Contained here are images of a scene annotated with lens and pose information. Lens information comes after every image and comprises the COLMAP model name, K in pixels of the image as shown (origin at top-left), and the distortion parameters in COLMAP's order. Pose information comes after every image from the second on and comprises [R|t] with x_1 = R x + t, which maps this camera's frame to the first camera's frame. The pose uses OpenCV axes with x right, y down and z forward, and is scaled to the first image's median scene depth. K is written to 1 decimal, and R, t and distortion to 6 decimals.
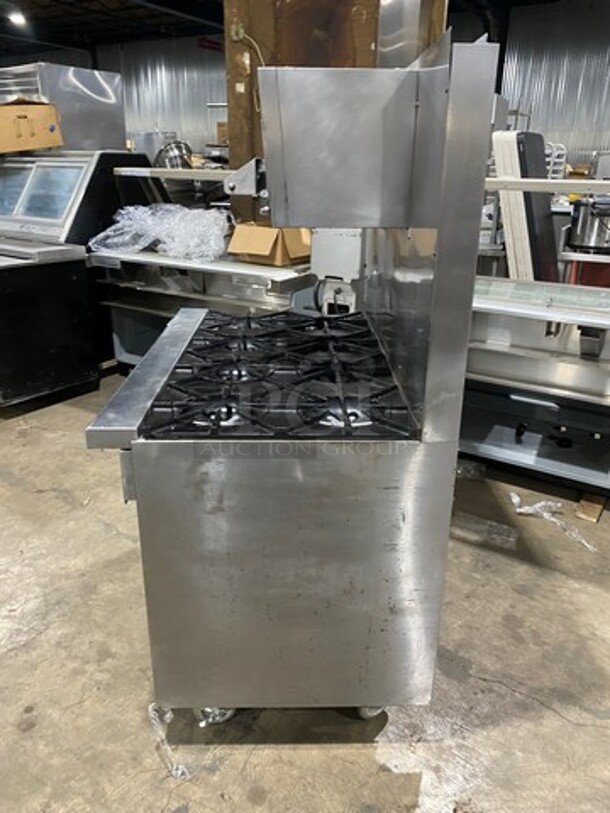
lens RADIAL K [[628.1, 0, 317.0], [0, 628.1, 399.1], [0, 0, 1]] dist [0.007274, -0.001053]
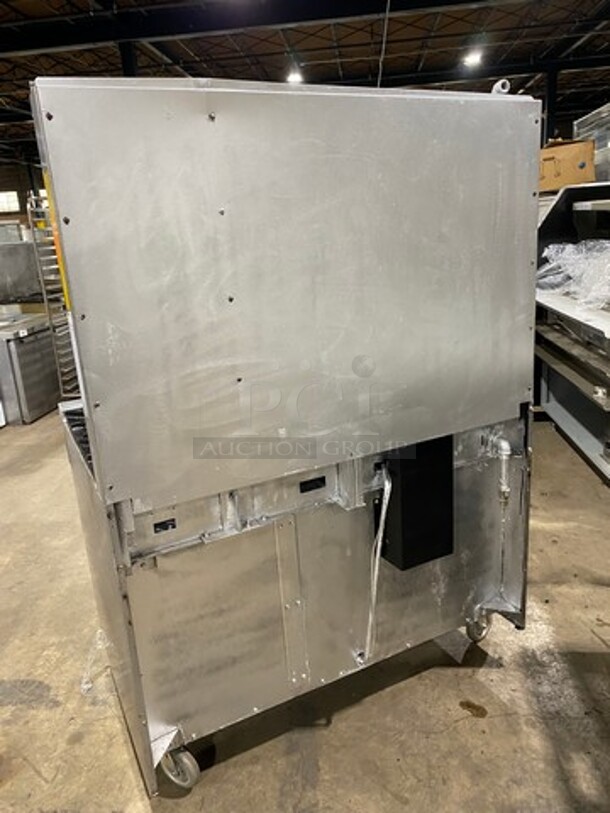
lens RADIAL K [[624.4, 0, 305.0], [0, 624.4, 406.5], [0, 0, 1]] dist [-0.005218, -0.003066]
pose [[0.417143, 0.213031, -0.883521, 0.385005], [-0.248162, 0.961897, 0.114762, -0.085015], [0.874304, 0.171384, 0.454115, 0.284557]]
